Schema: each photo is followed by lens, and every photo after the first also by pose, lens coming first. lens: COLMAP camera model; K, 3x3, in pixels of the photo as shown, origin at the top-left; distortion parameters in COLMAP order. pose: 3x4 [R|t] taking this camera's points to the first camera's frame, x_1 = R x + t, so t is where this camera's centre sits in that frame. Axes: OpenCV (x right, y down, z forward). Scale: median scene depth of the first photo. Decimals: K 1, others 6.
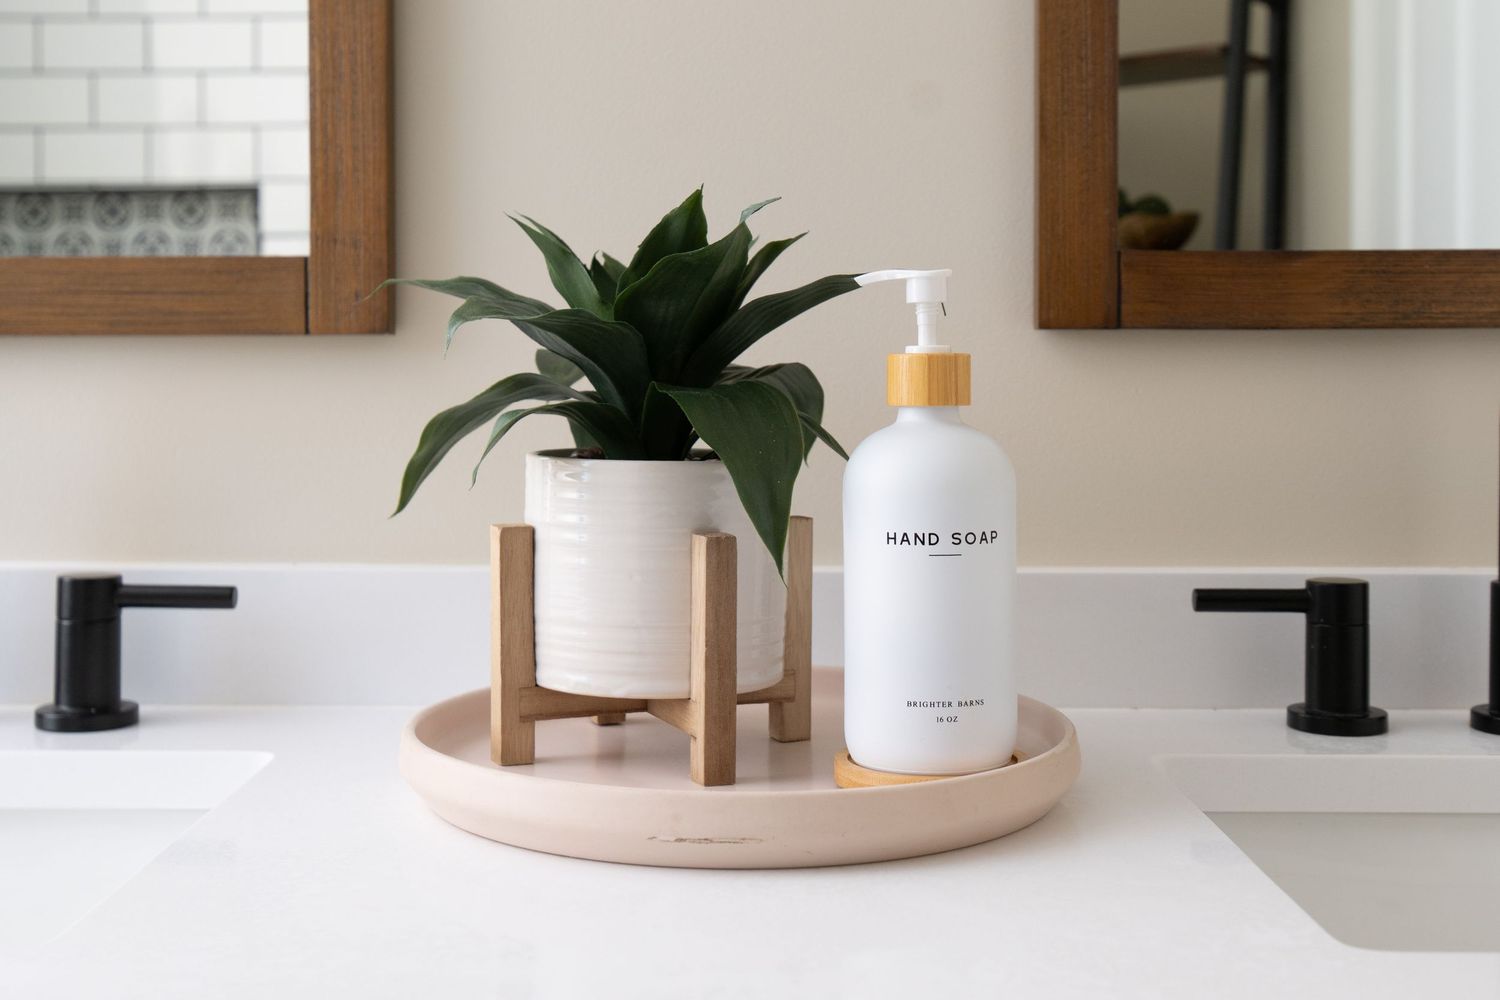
lens RADIAL K [[2090.5, 0, 750.0], [0, 2090.5, 500.0], [0, 0, 1]] dist [0.024528, 0.042978]
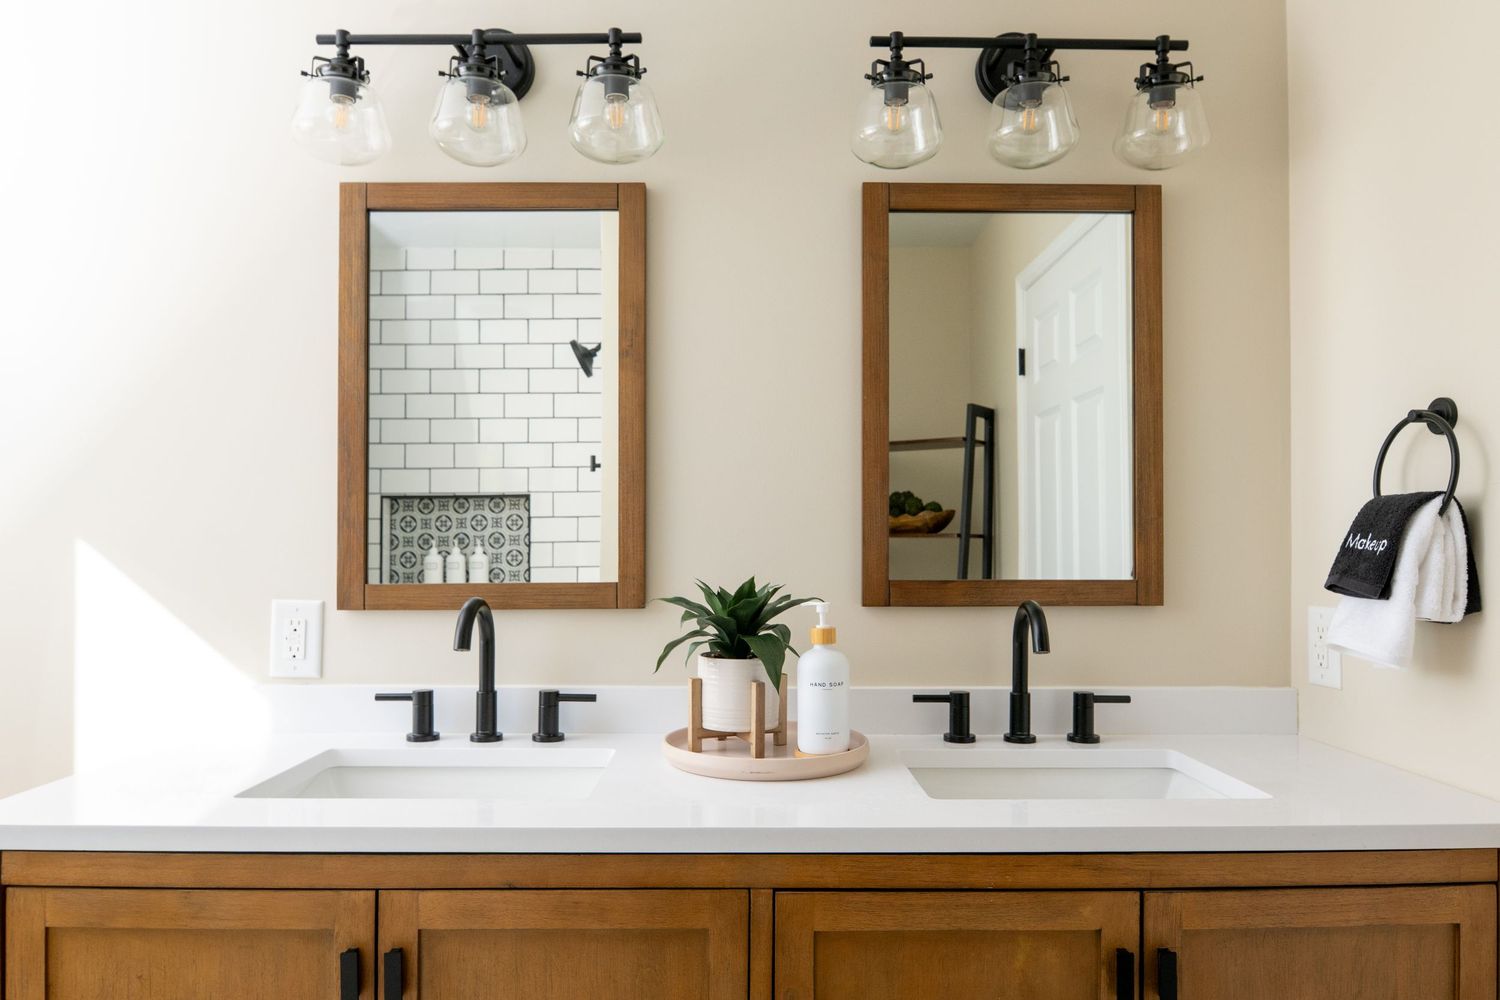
lens RADIAL K [[1757.9, 0, 750.0], [0, 1757.9, 500.0], [0, 0, 1]] dist [-0.007302, 0.001837]
pose [[0.999752, 0.002303, 0.022149, -0.086072], [-0.001640, 0.999552, -0.029873, -0.175132], [-0.022208, 0.029830, 0.999308, -1.660025]]
